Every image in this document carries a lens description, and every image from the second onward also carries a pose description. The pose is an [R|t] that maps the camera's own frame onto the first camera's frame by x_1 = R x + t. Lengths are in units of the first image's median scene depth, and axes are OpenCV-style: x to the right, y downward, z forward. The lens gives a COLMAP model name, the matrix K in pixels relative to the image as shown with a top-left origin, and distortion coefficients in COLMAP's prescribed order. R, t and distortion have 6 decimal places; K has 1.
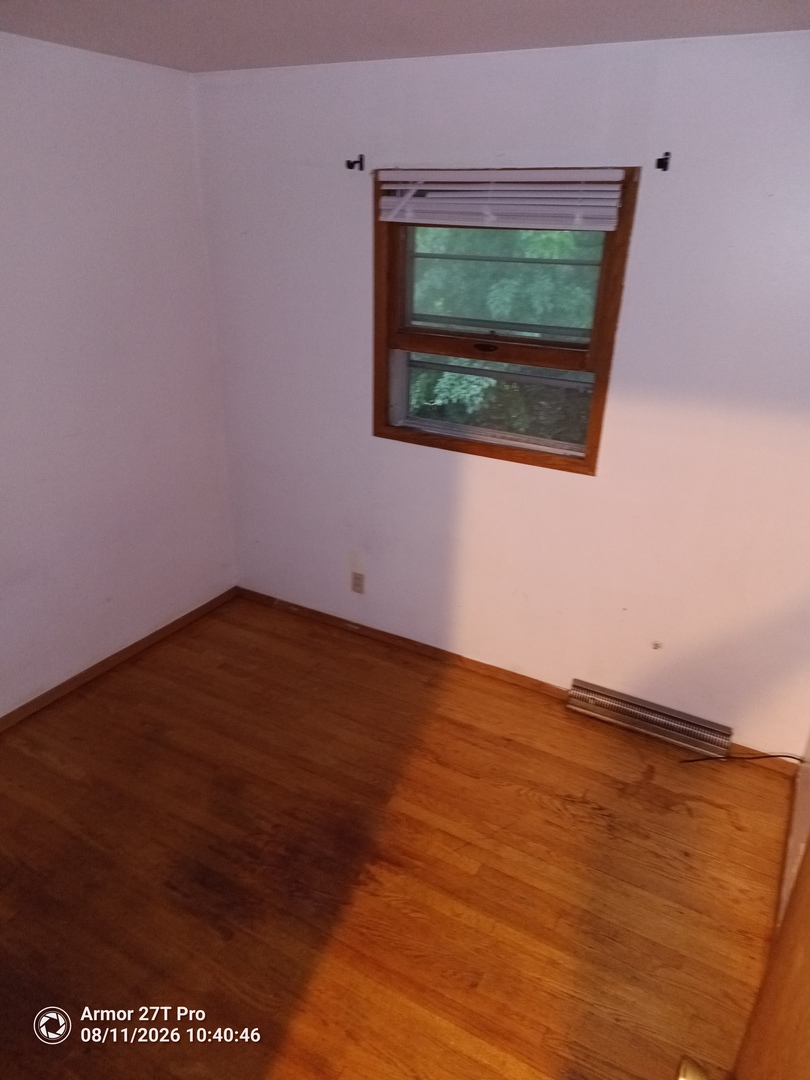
lens RADIAL K [[731.8, 0, 405.0], [0, 731.8, 540.0], [0, 0, 1]] dist [-0.003875, -0.003159]
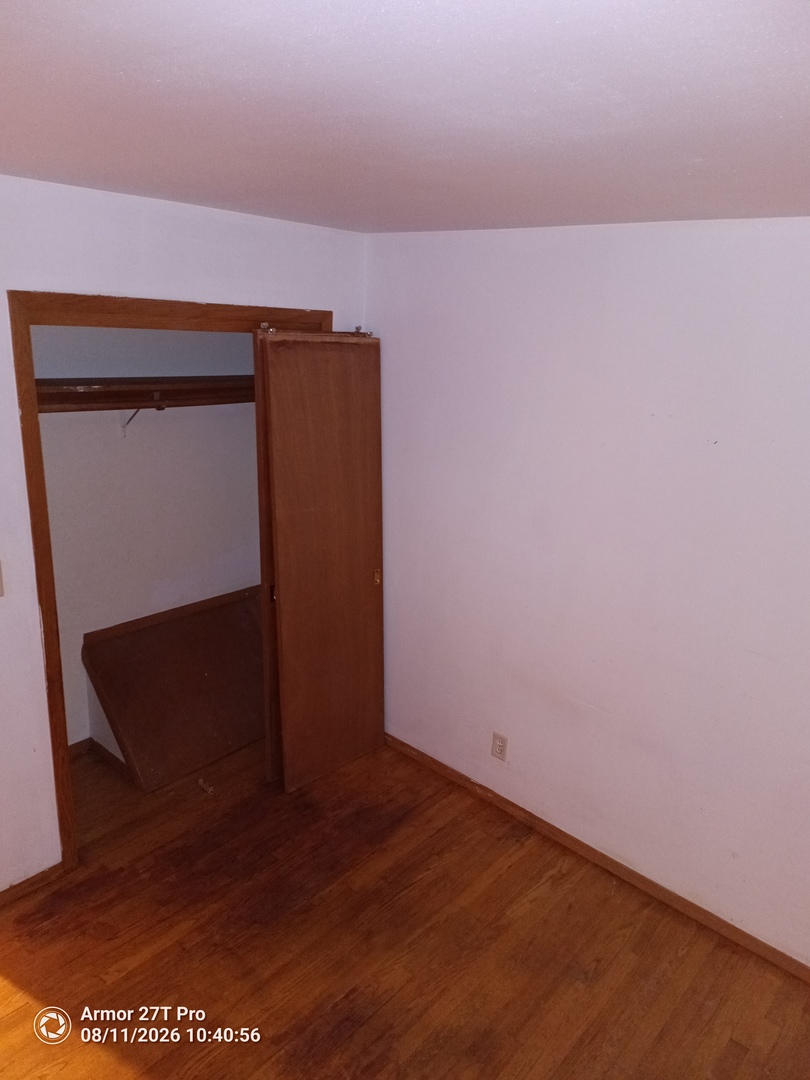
lens RADIAL K [[731.8, 0, 405.0], [0, 731.8, 540.0], [0, 0, 1]] dist [-0.003875, -0.003159]
pose [[-0.217212, 0.235898, -0.947191, 0.433221], [-0.440282, 0.842367, 0.310758, -0.372851], [0.871190, 0.484531, -0.079110, 0.733019]]
